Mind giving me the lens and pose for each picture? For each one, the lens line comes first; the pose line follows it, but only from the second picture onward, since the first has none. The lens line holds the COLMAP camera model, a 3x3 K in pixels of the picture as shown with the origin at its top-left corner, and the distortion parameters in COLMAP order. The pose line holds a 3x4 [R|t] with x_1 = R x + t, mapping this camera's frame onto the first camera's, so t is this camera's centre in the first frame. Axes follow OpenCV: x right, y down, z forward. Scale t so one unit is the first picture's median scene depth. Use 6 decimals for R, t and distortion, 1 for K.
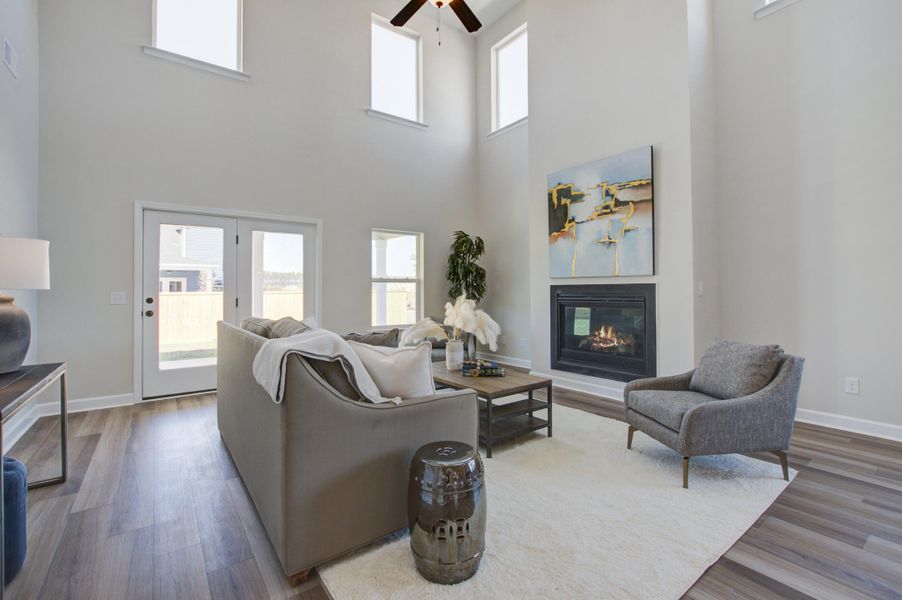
lens RADIAL K [[395.1, 0, 444.5], [0, 395.1, 294.7], [0, 0, 1]] dist [-0.019998, 0.000055]
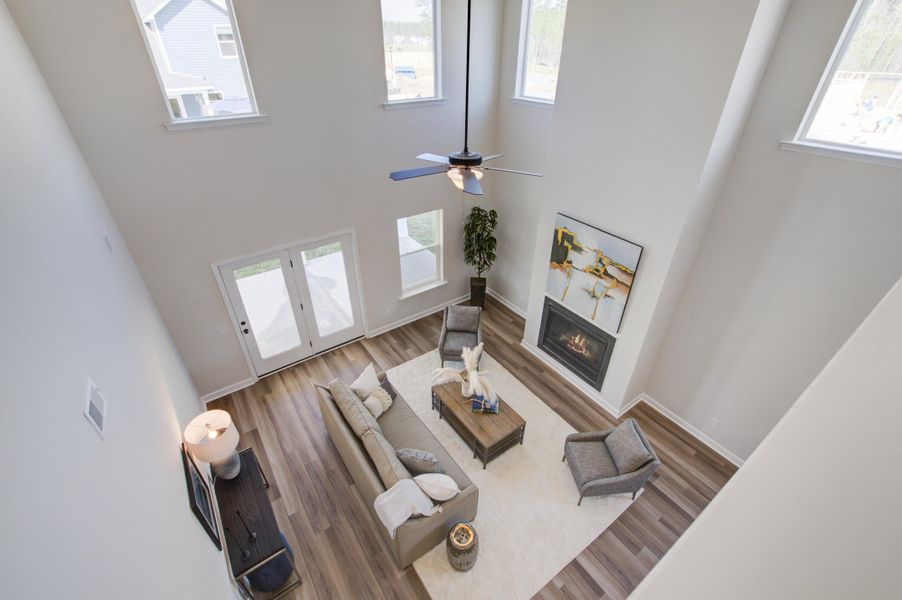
lens RADIAL K [[395.1, 0, 444.5], [0, 395.1, 294.7], [0, 0, 1]] dist [-0.019998, 0.000055]
pose [[0.999657, 0.014916, -0.021544, -0.029564], [-0.000498, 0.832857, 0.553488, -0.814375], [0.026199, -0.553287, 0.832578, -0.060397]]
